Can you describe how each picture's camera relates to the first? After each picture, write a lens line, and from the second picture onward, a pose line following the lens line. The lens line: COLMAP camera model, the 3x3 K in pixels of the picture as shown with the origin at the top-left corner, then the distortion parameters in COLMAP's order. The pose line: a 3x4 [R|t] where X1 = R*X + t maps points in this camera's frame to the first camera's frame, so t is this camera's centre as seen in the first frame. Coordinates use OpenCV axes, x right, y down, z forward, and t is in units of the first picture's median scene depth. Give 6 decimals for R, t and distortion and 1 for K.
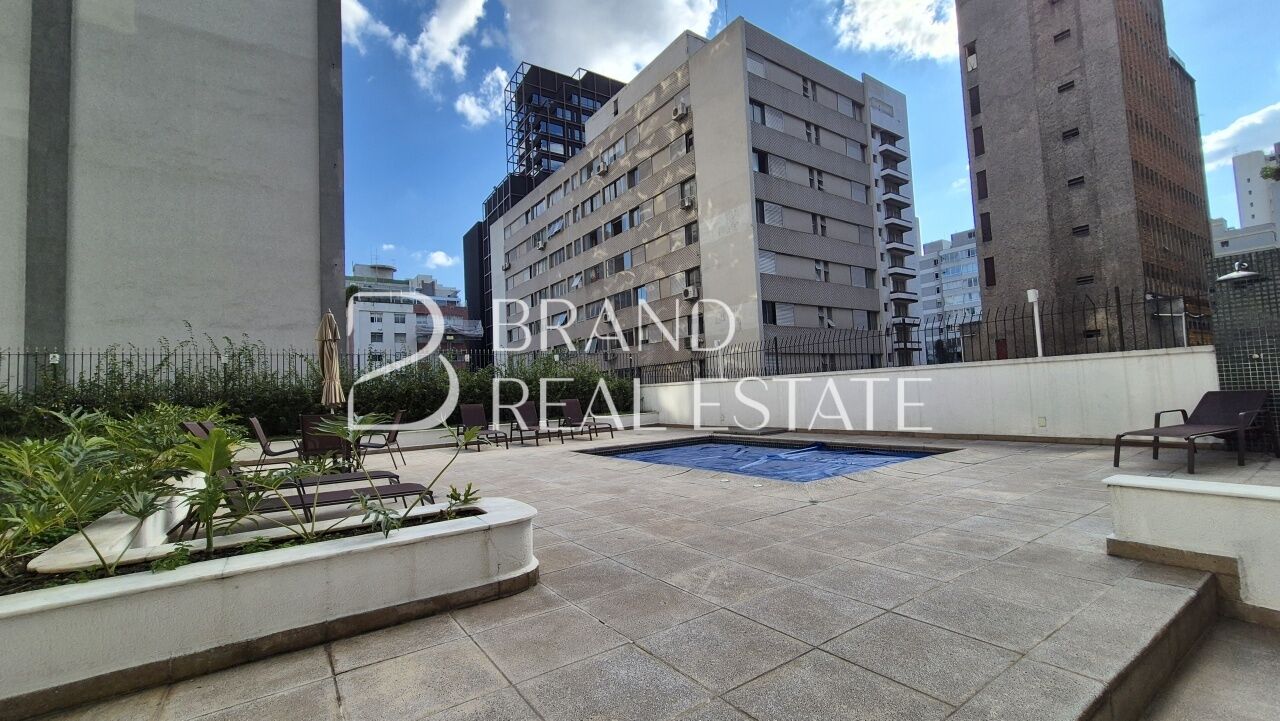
lens RADIAL K [[525.2, 0, 633.8], [0, 525.2, 360.9], [0, 0, 1]] dist [0.000732, -0.000670]
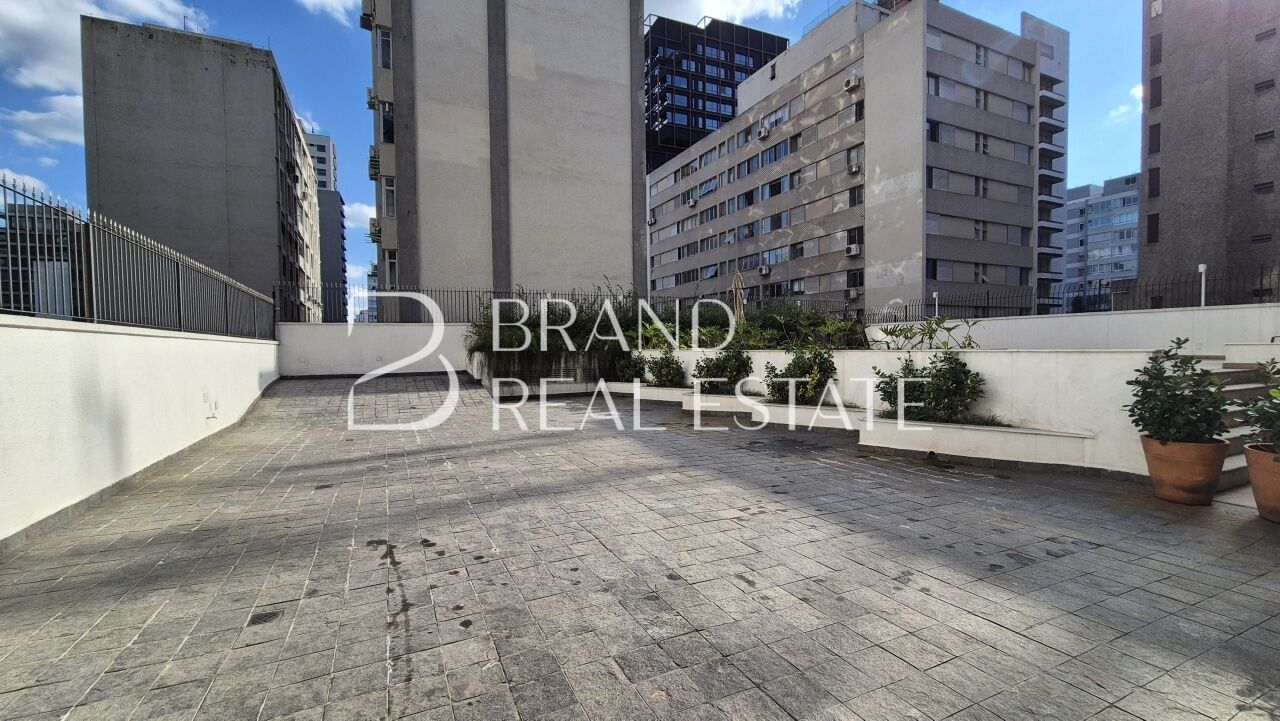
lens RADIAL K [[525.2, 0, 639.1], [0, 525.2, 360.6], [0, 0, 1]] dist [0.000732, -0.000670]
pose [[0.987263, 0.037599, -0.154588, -0.160688], [-0.023063, 0.995232, 0.094771, 0.010950], [0.157414, -0.089998, 0.983423, -0.206465]]
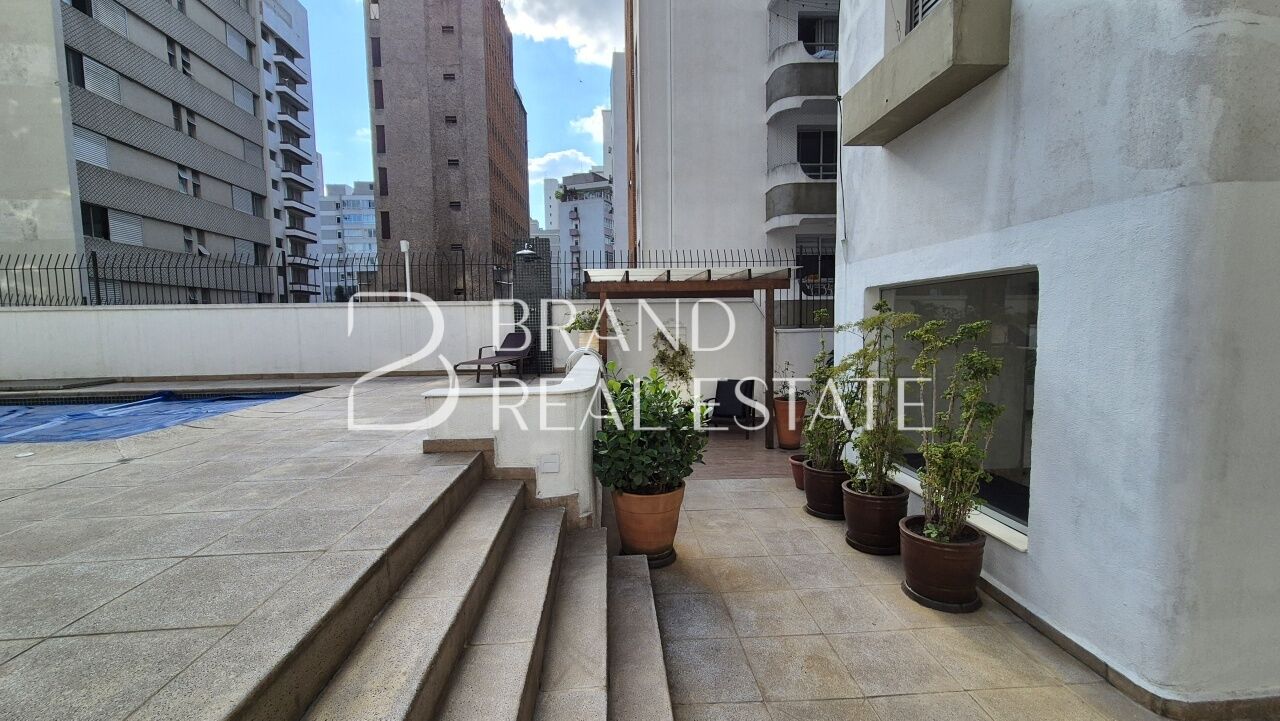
lens RADIAL K [[525.2, 0, 638.1], [0, 525.2, 365.7], [0, 0, 1]] dist [0.000732, -0.000670]
pose [[0.505221, -0.034284, 0.862309, 0.008057], [-0.061164, 0.995275, 0.075406, 0.003313], [-0.860820, -0.090839, 0.500737, -0.002906]]
